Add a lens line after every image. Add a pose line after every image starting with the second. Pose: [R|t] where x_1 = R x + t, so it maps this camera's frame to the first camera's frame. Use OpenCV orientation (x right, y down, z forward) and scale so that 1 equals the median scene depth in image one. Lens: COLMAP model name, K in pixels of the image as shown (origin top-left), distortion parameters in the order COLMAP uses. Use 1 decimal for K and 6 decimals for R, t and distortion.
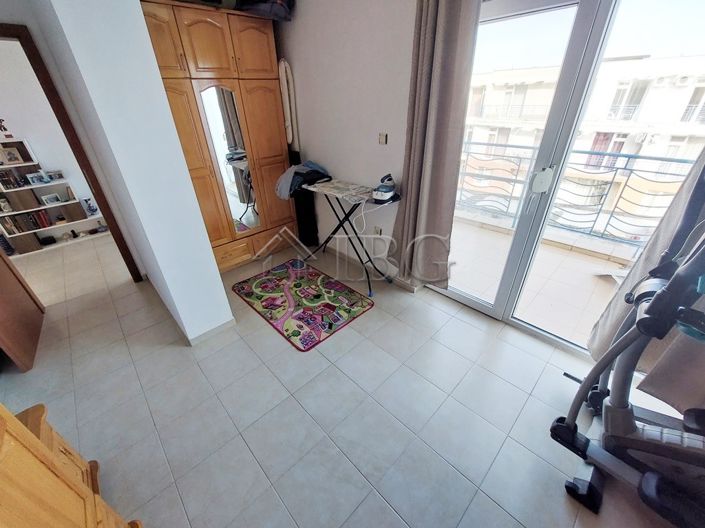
lens RADIAL K [[282.2, 0, 347.9], [0, 282.2, 266.1], [0, 0, 1]] dist [-0.017548, 0.000013]
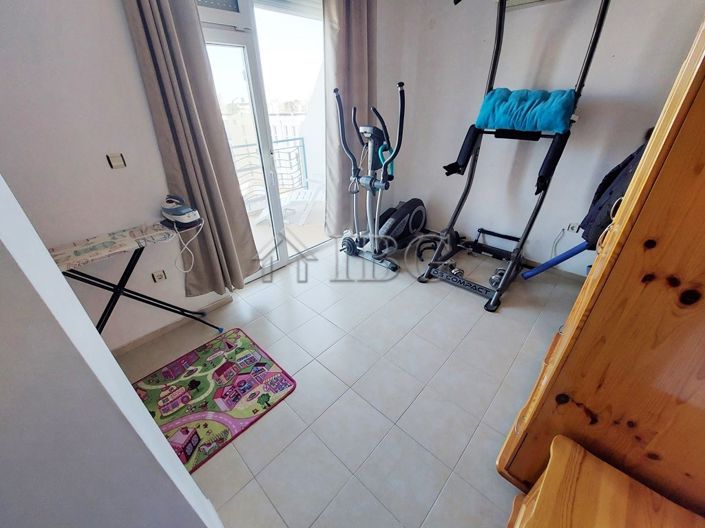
lens RADIAL K [[282.2, 0, 347.9], [0, 282.2, 262.3], [0, 0, 1]] dist [-0.017548, 0.000013]
pose [[-0.044904, -0.470106, 0.881467, -0.646546], [0.531867, 0.735657, 0.419436, -0.221015], [-0.845637, 0.487657, 0.217000, 0.419556]]
